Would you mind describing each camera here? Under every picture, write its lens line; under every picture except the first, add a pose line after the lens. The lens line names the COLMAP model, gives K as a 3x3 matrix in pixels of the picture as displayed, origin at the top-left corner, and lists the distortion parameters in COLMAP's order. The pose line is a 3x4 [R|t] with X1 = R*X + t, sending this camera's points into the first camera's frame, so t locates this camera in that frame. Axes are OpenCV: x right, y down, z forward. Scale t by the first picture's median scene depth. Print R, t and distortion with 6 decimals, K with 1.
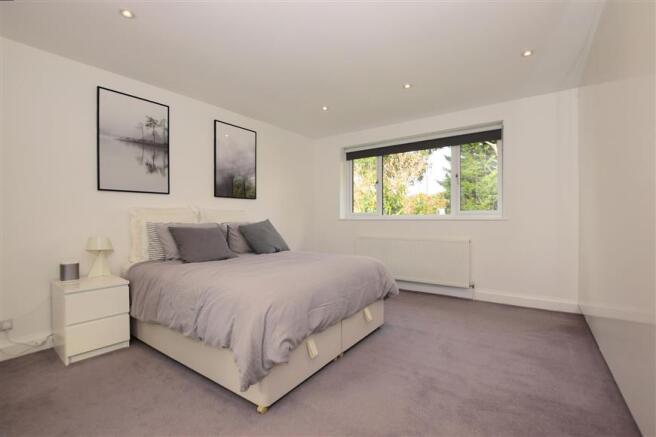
lens RADIAL K [[294.4, 0, 328.0], [0, 294.4, 218.5], [0, 0, 1]] dist [0.000620, 0.000046]
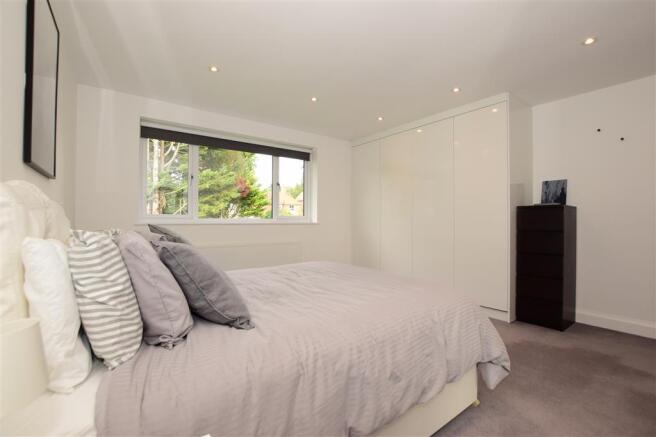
lens RADIAL K [[294.4, 0, 328.0], [0, 294.4, 218.5], [0, 0, 1]] dist [0.000620, 0.000046]
pose [[0.301300, 0.001915, 0.953528, -0.577443], [-0.001965, 0.999997, -0.001388, -0.007298], [-0.953527, -0.001456, 0.301303, 0.467456]]
